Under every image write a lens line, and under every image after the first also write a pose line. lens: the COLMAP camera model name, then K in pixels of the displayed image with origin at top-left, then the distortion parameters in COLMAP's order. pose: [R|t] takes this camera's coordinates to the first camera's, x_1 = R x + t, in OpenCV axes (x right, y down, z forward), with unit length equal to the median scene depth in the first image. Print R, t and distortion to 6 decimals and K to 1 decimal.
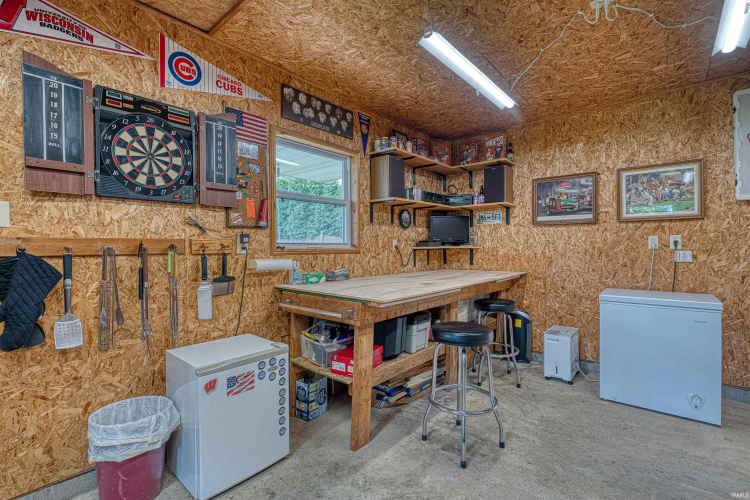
lens RADIAL K [[346.0, 0, 375.9], [0, 346.0, 248.3], [0, 0, 1]] dist [-0.004815, 0.001969]
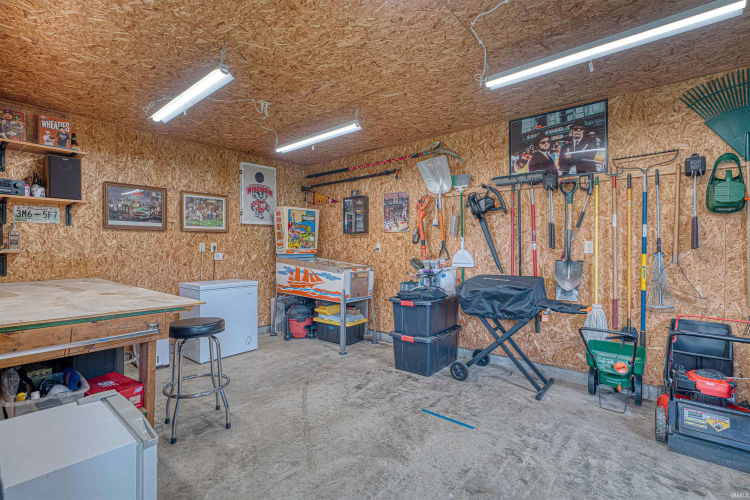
lens RADIAL K [[346.0, 0, 375.9], [0, 346.0, 248.3], [0, 0, 1]] dist [-0.004815, 0.001969]
pose [[-0.016363, 0.002660, 0.999863, -0.583969], [0.007237, 0.999971, -0.002542, -0.003637], [-0.999840, 0.007194, -0.016382, 0.282912]]
